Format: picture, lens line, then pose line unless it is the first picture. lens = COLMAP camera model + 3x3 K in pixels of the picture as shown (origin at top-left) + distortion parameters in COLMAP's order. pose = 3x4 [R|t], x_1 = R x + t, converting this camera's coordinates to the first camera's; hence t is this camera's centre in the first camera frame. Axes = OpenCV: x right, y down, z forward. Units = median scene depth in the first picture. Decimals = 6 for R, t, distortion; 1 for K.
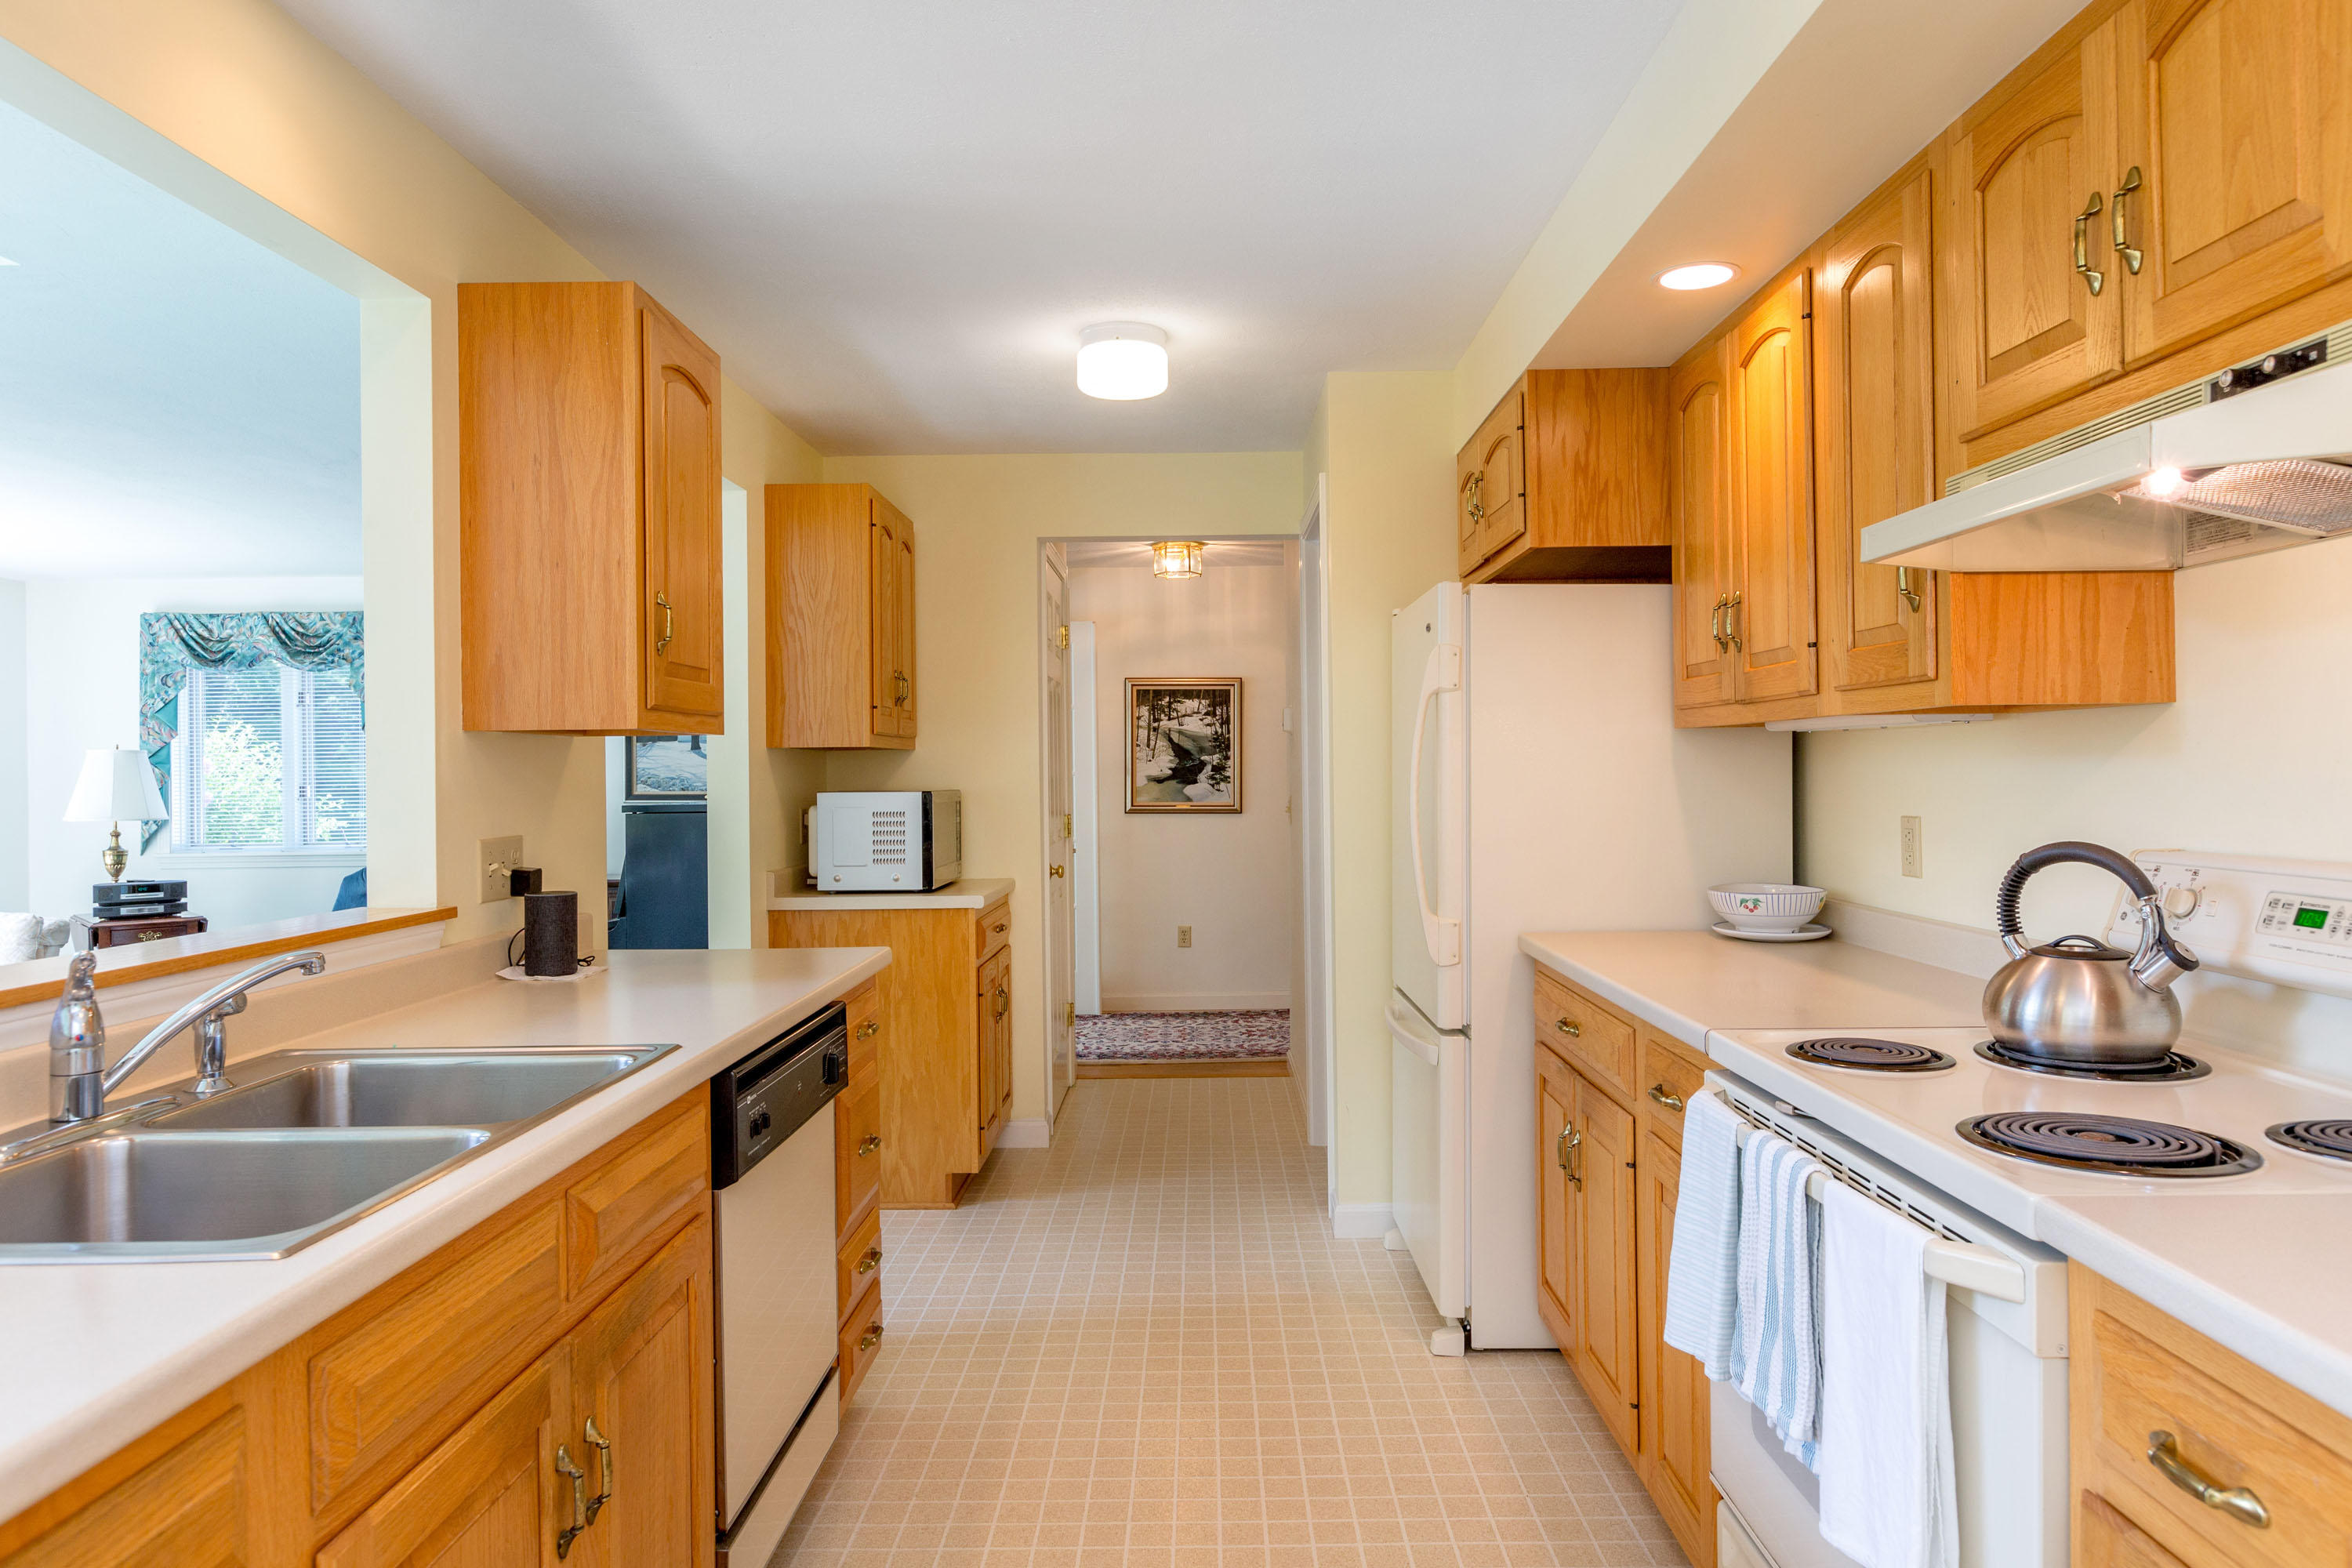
lens RADIAL K [[1420.0, 0, 1179.7], [0, 1420.0, 759.3], [0, 0, 1]] dist [-0.005682, -0.000038]
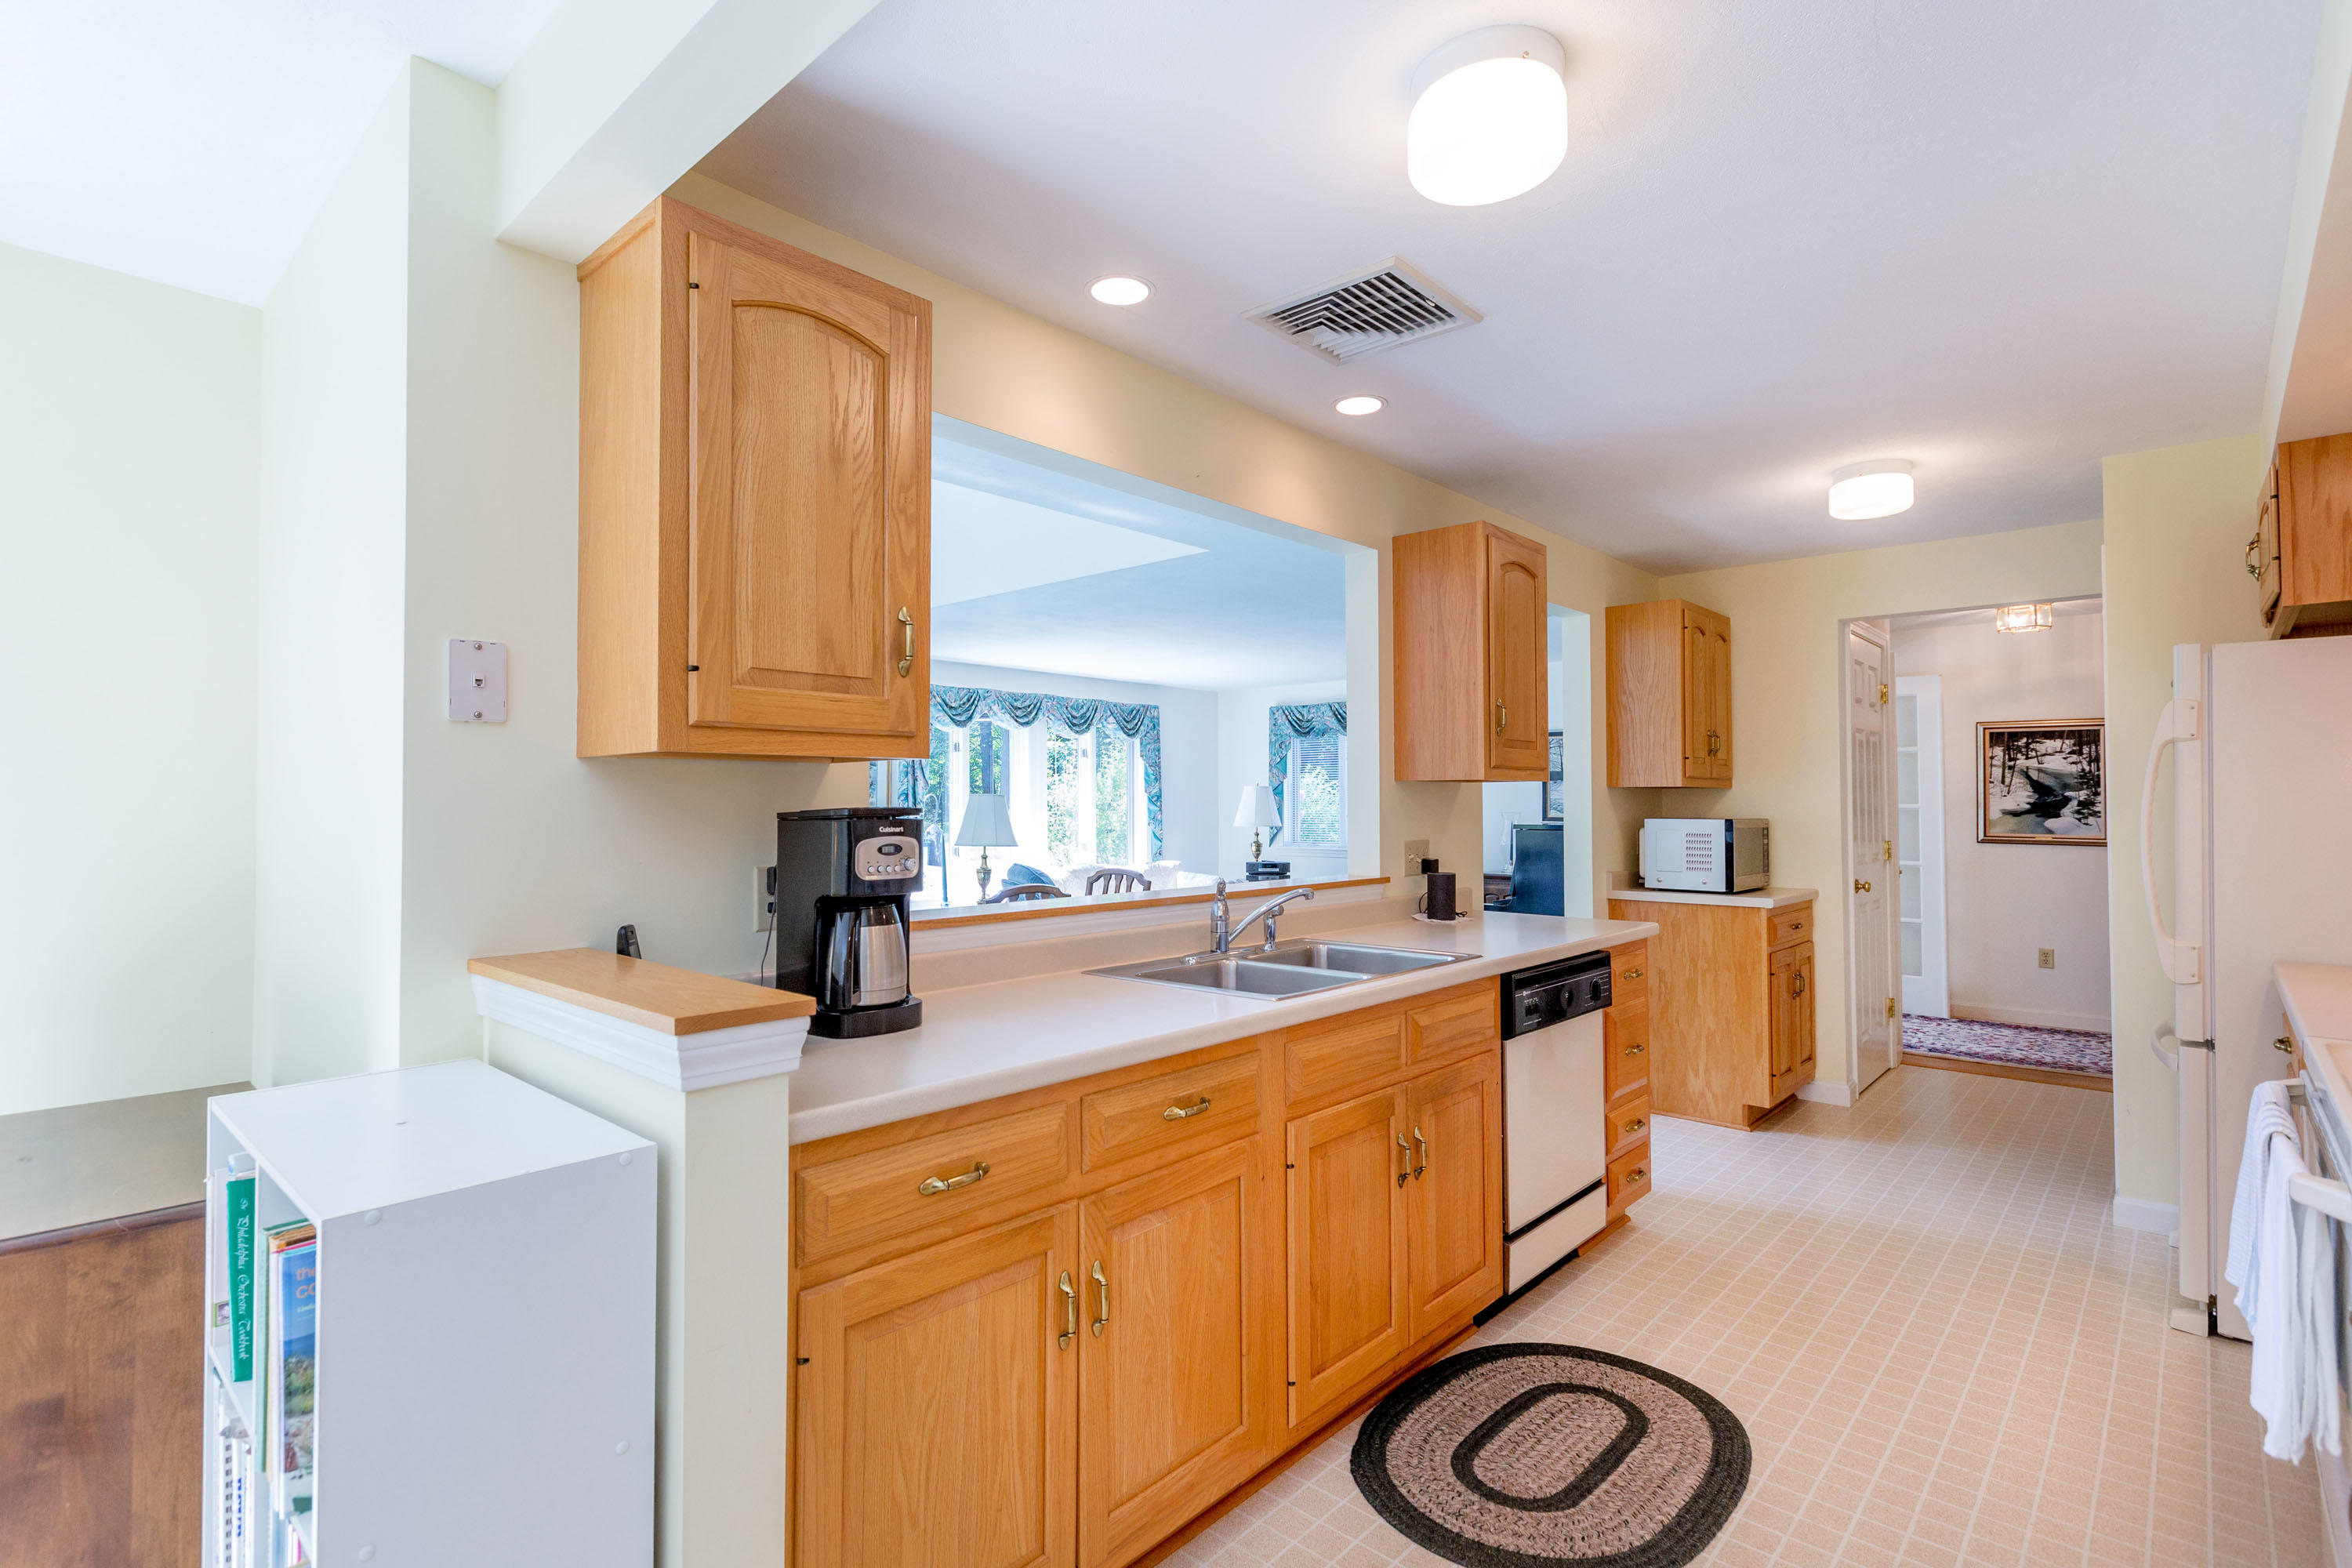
lens RADIAL K [[1114.7, 0, 1176.0], [0, 1114.7, 784.0], [0, 0, 1]] dist [0.000447, 0.000104]
pose [[0.747369, 0.000049, -0.664409, 0.132950], [-0.003277, 0.999988, -0.003612, -0.005607], [0.664401, 0.004877, 0.747361, -0.145184]]
